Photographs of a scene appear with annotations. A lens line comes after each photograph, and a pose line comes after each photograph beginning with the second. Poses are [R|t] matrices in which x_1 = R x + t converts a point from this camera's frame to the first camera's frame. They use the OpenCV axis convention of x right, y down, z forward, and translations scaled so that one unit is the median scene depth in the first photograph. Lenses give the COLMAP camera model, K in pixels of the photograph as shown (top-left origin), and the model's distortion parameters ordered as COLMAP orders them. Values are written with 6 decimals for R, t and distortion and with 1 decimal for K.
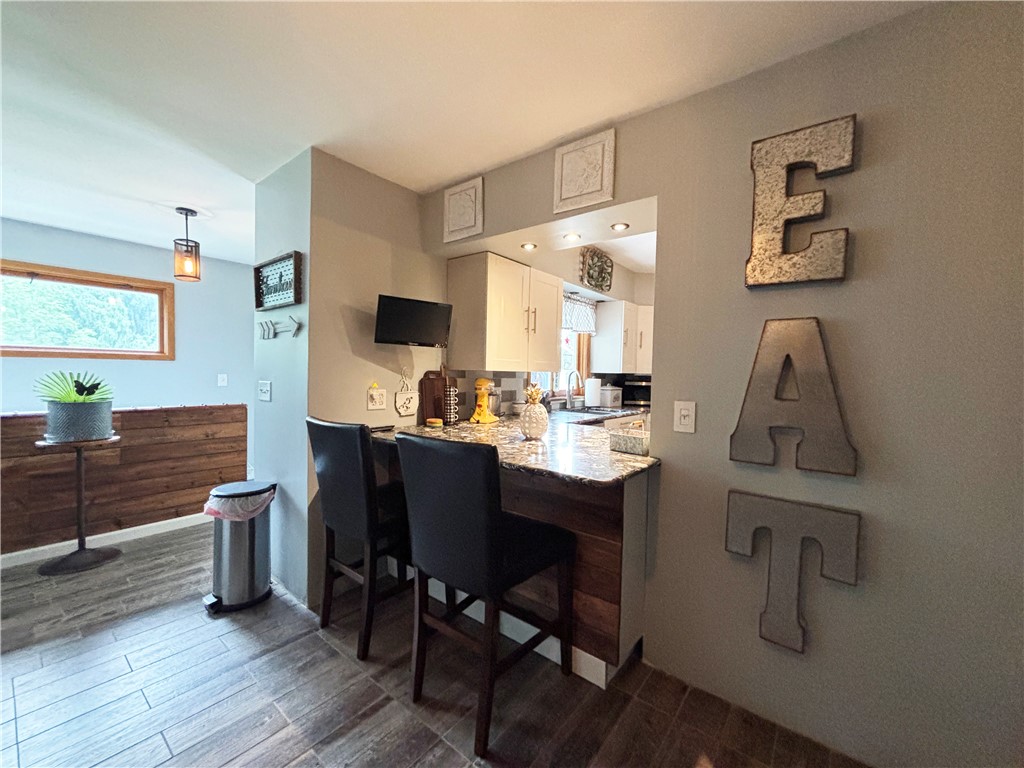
lens RADIAL K [[410.7, 0, 512.4], [0, 410.7, 385.7], [0, 0, 1]] dist [0.004168, 0.000338]
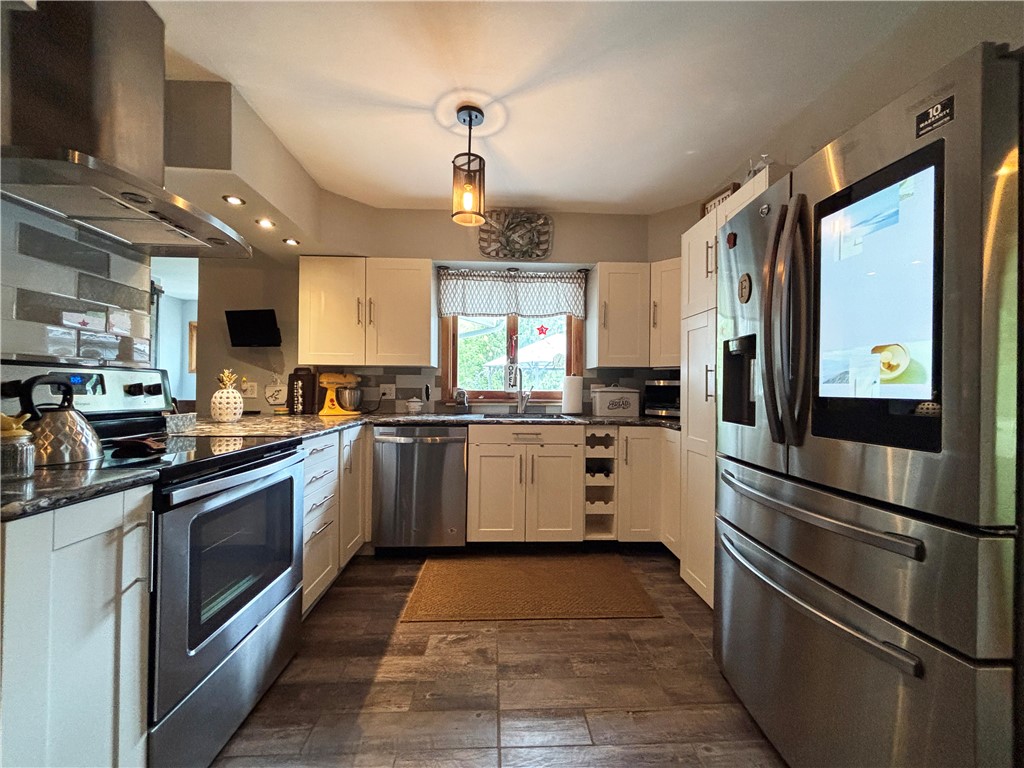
lens RADIAL K [[410.7, 0, 512.9], [0, 410.7, 385.5], [0, 0, 1]] dist [0.004168, 0.000338]
pose [[0.656110, -0.023588, -0.754297, 0.735014], [-0.019403, 0.998654, -0.048107, 0.039570], [0.754416, 0.046199, 0.654769, 0.470307]]
